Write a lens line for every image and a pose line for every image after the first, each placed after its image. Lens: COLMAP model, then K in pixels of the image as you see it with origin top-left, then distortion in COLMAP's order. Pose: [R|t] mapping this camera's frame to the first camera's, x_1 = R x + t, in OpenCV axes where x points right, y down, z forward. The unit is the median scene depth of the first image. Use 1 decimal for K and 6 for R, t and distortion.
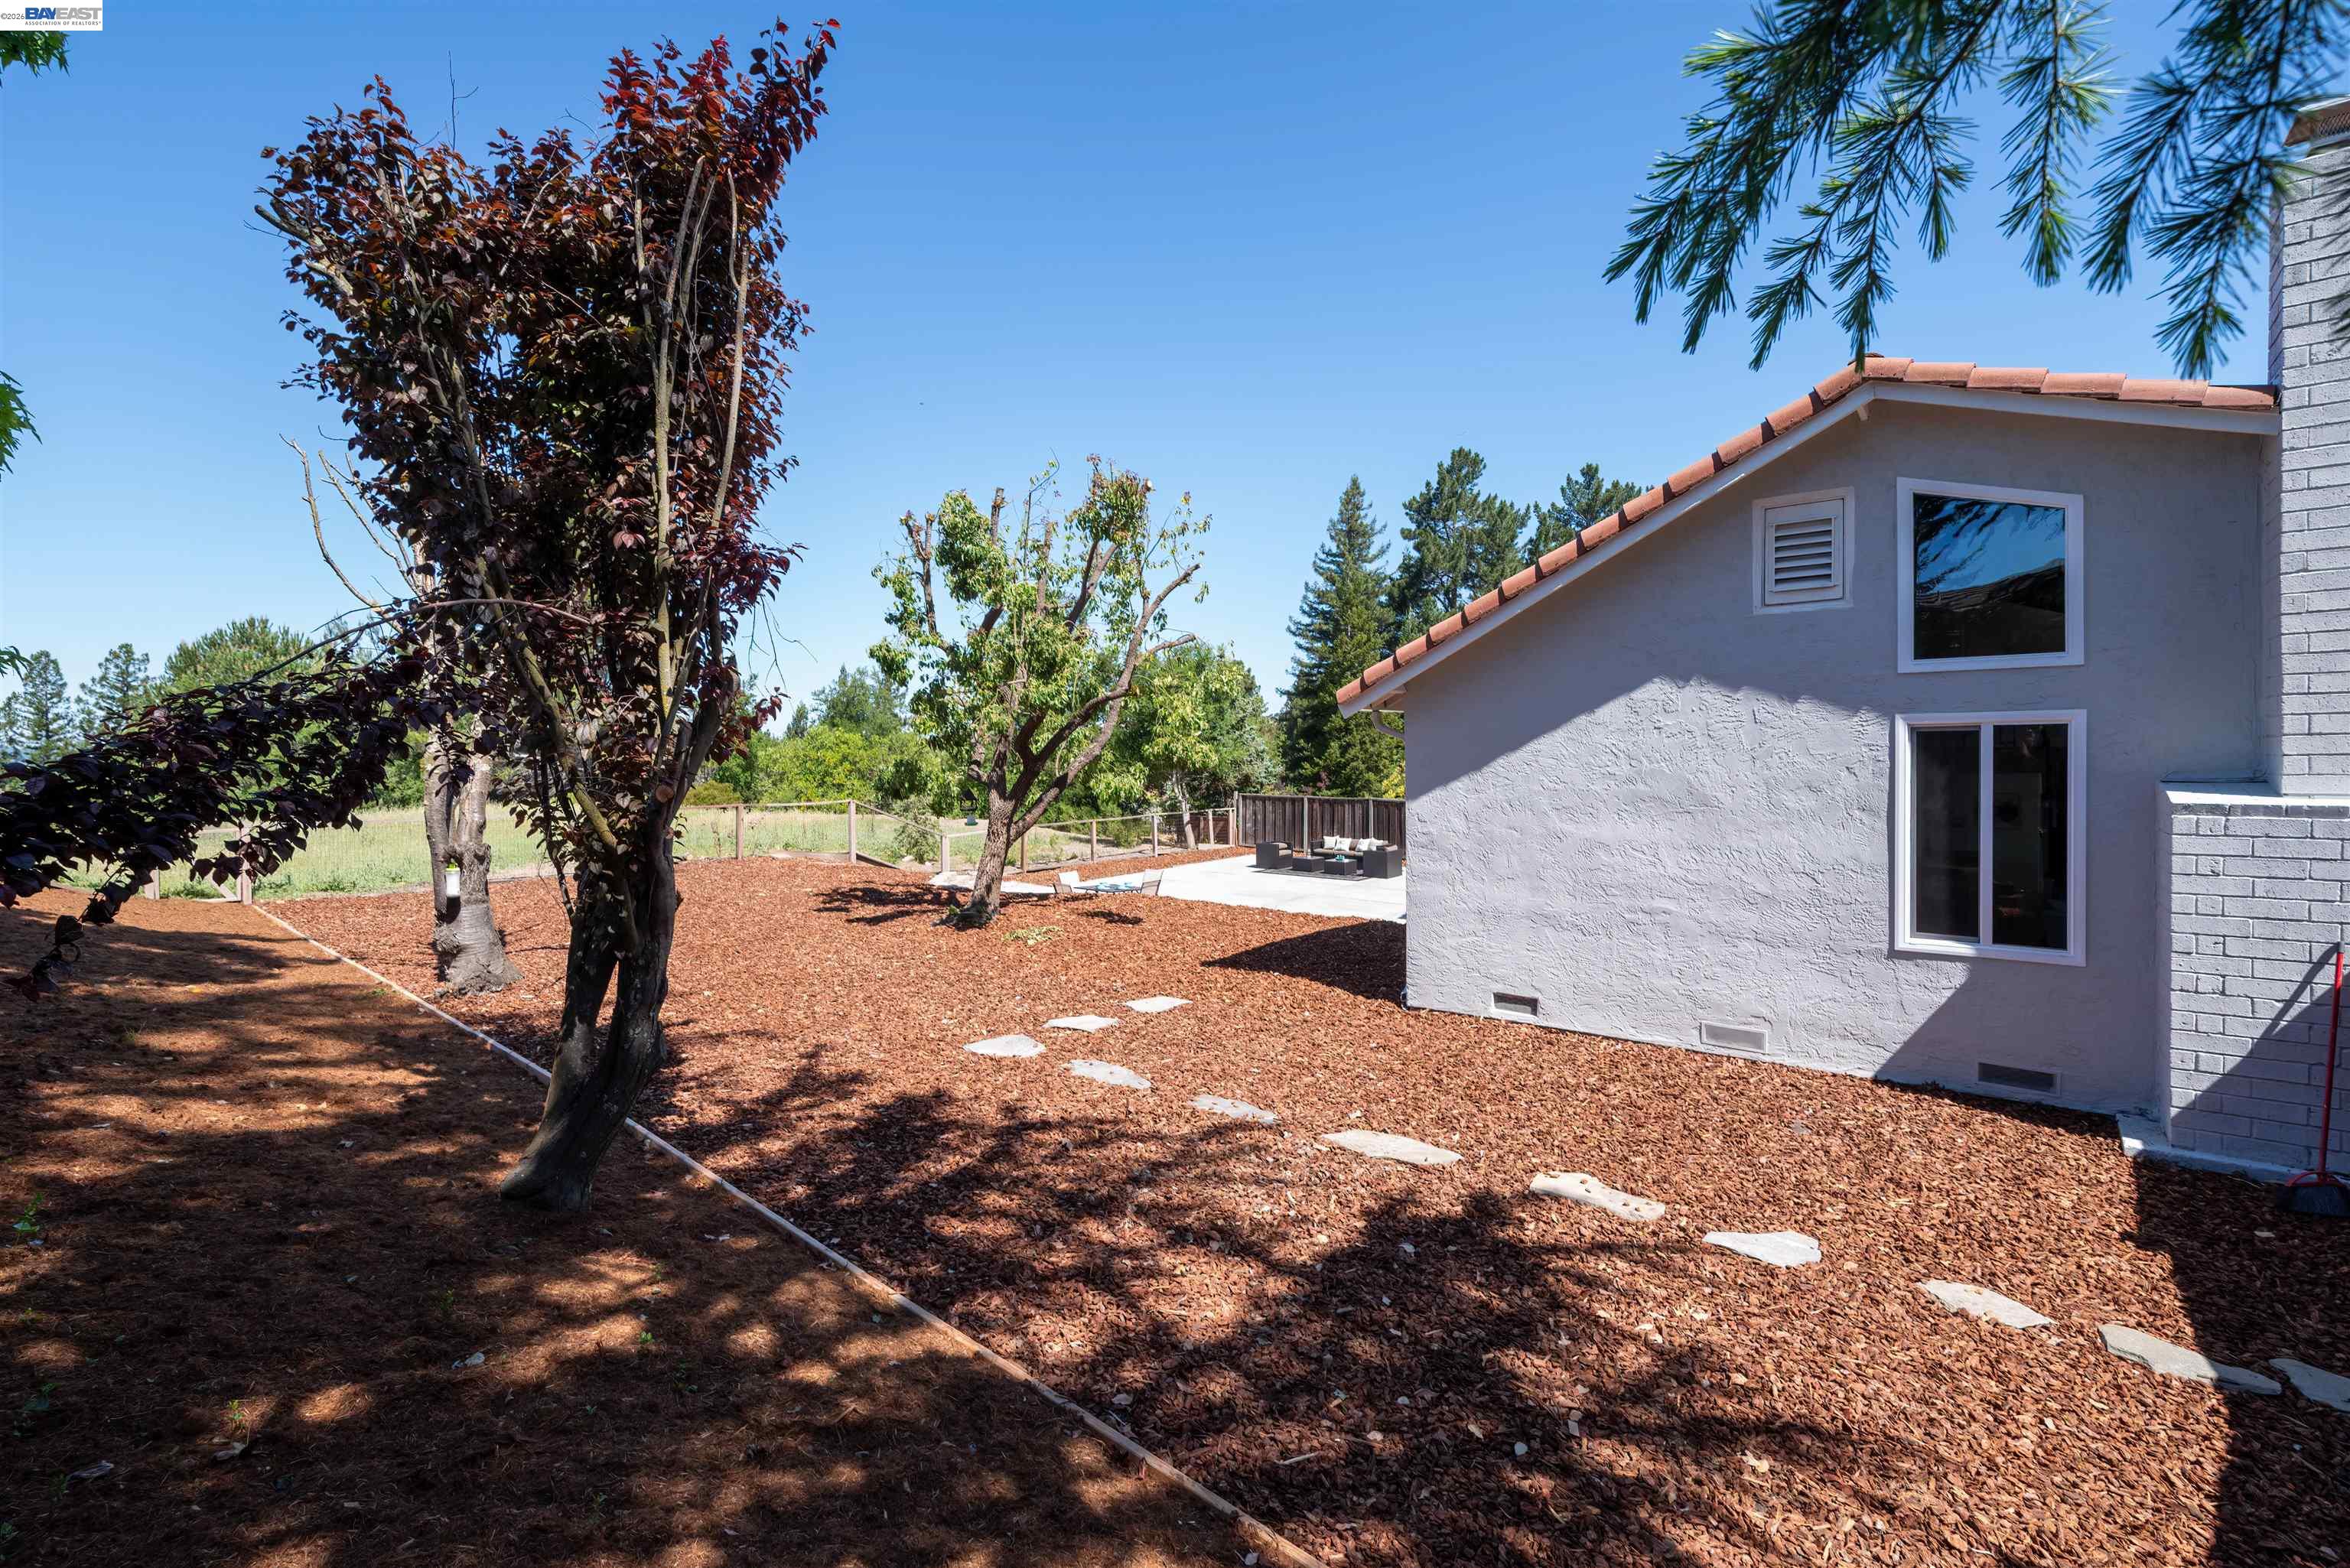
lens RADIAL K [[1011.4, 0, 1157.0], [0, 1011.4, 768.8], [0, 0, 1]] dist [-0.000240, 0.000968]
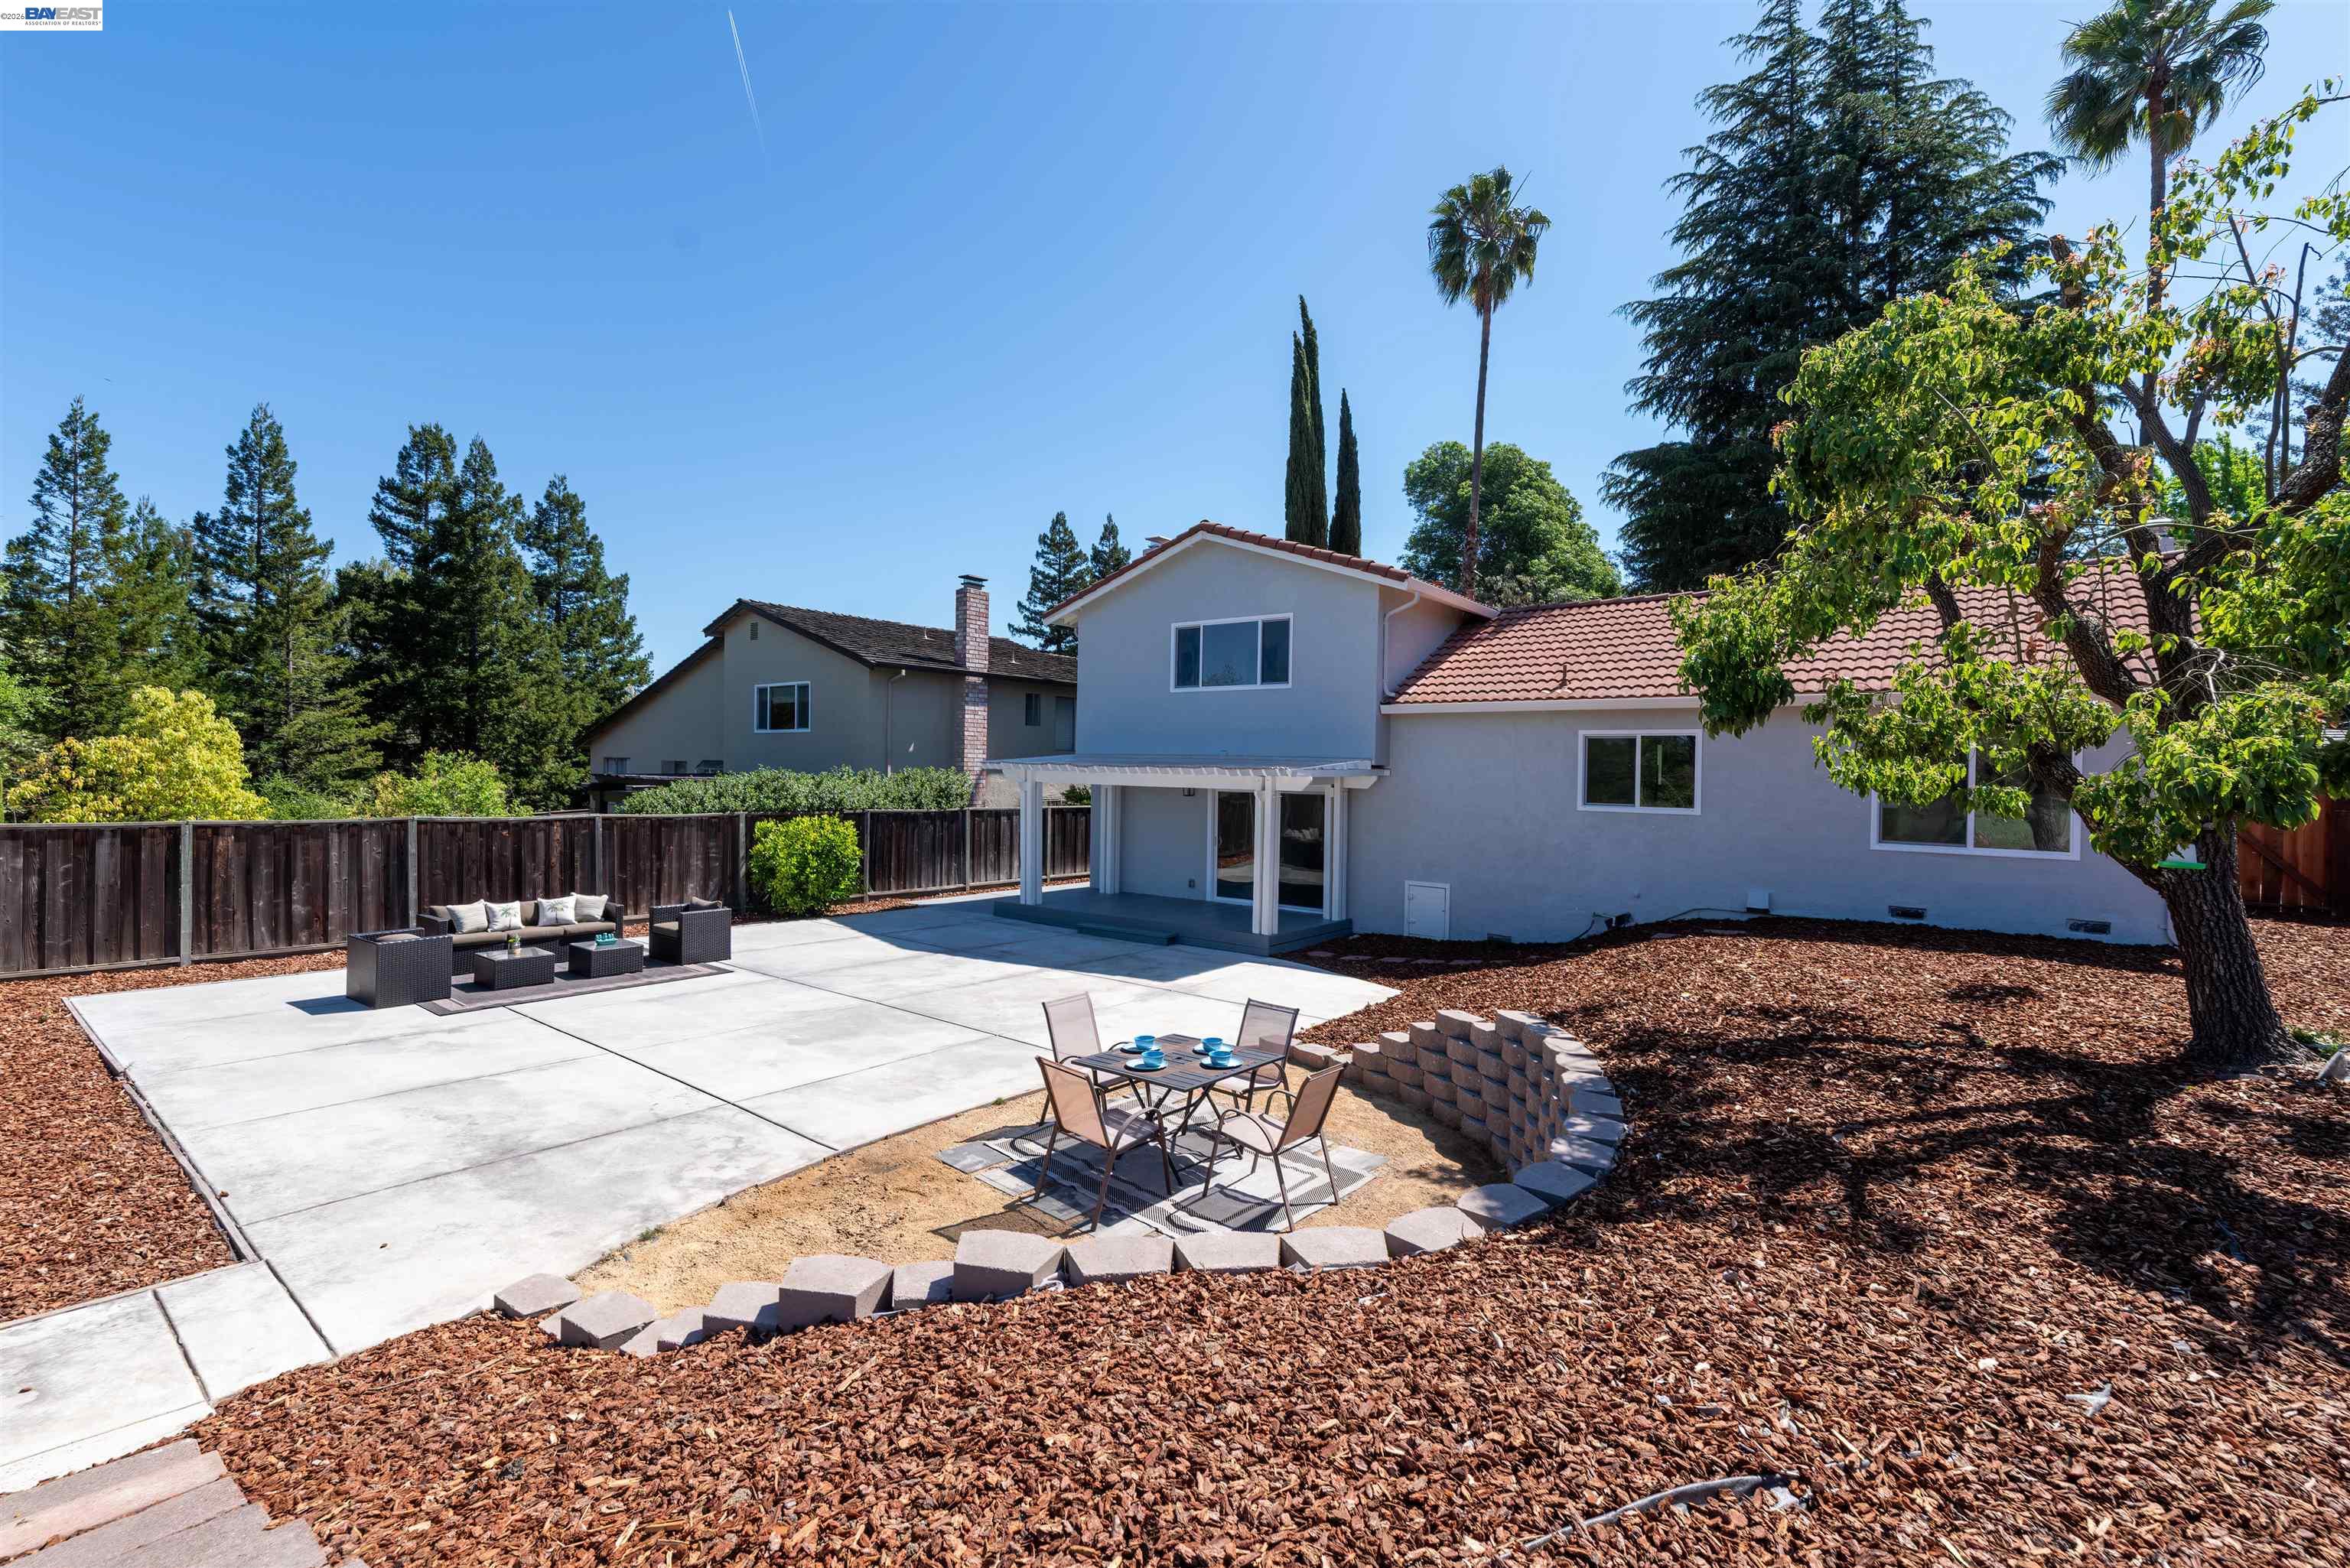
lens RADIAL K [[1011.4, 0, 1173.2], [0, 1011.4, 772.6], [0, 0, 1]] dist [-0.000240, 0.000968]
pose [[-0.056836, 0.006398, 0.998363, -0.121689], [0.000110, 0.999980, -0.006402, 0.004853], [-0.998384, -0.000254, -0.056836, 0.296550]]
